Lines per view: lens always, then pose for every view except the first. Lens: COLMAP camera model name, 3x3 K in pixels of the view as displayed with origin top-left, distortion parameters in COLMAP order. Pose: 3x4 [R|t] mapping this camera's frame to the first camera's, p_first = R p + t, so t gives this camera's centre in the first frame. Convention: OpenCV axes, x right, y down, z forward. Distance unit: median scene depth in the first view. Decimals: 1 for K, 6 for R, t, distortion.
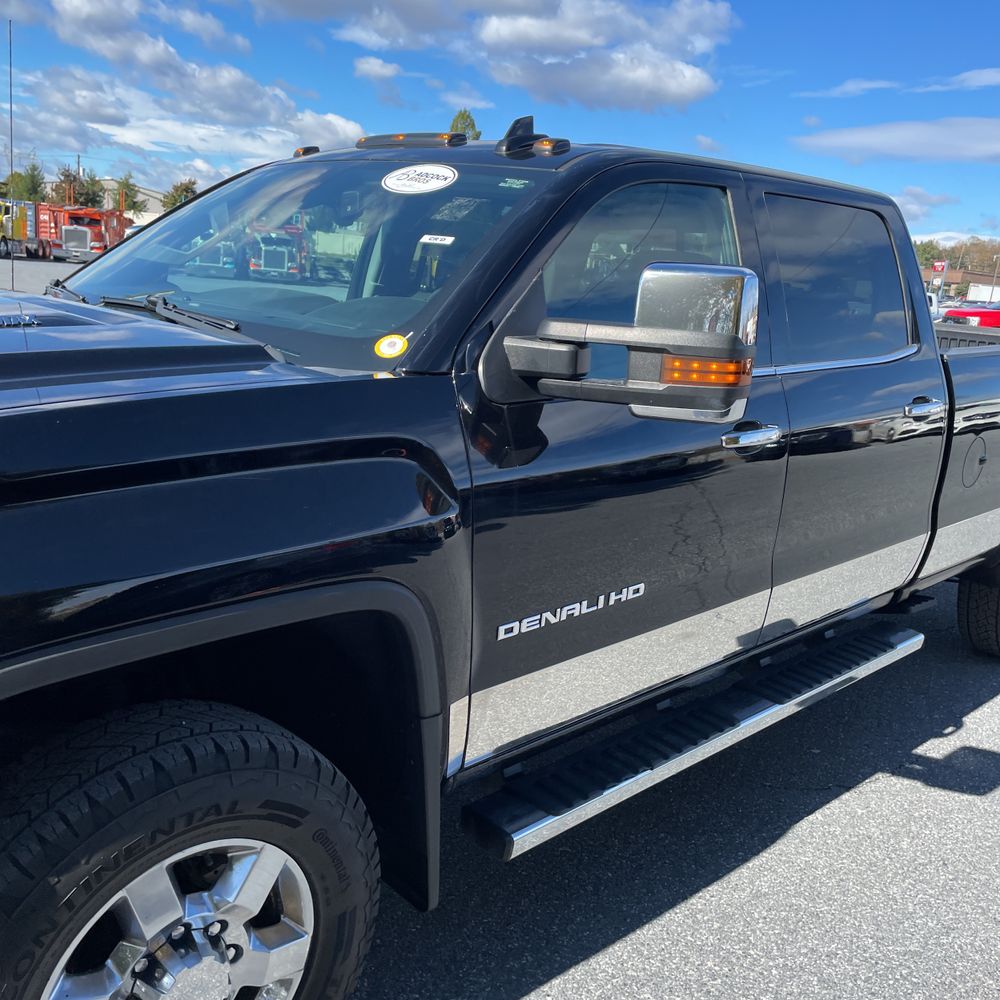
lens RADIAL K [[1024.6, 0, 485.3], [0, 1024.6, 503.1], [0, 0, 1]] dist [0.089307, -0.125919]
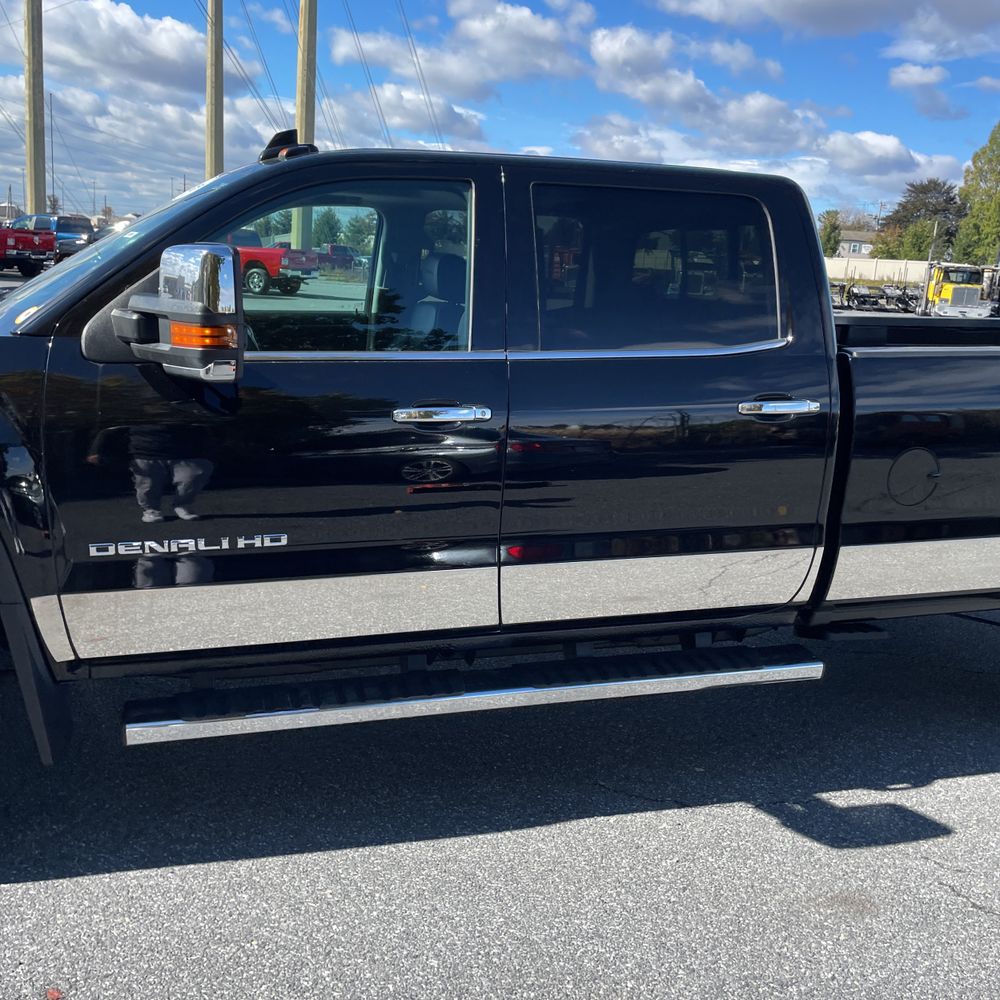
lens RADIAL K [[998.4, 0, 462.2], [0, 998.4, 521.5], [0, 0, 1]] dist [0.088409, -0.082993]
pose [[0.878815, 0.088323, -0.468916, 0.513536], [-0.090798, 0.995718, 0.017381, 0.016594], [0.468443, 0.027302, 0.883072, 0.075310]]
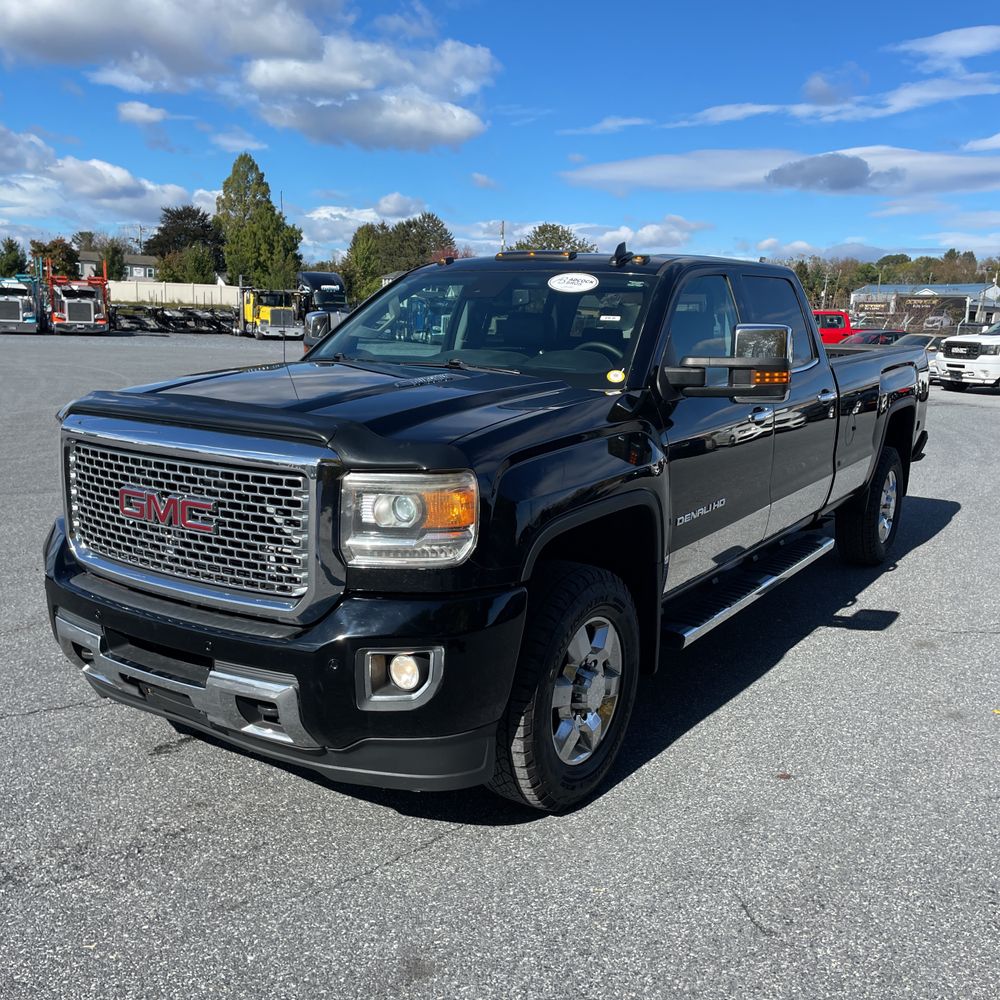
lens RADIAL K [[1014.7, 0, 484.9], [0, 1014.7, 502.1], [0, 0, 1]] dist [0.138386, -0.301512]
pose [[0.978782, -0.087846, 0.185119, -0.365431], [0.093747, 0.995322, -0.023352, 0.053861], [-0.182201, 0.040211, 0.982439, -0.424501]]
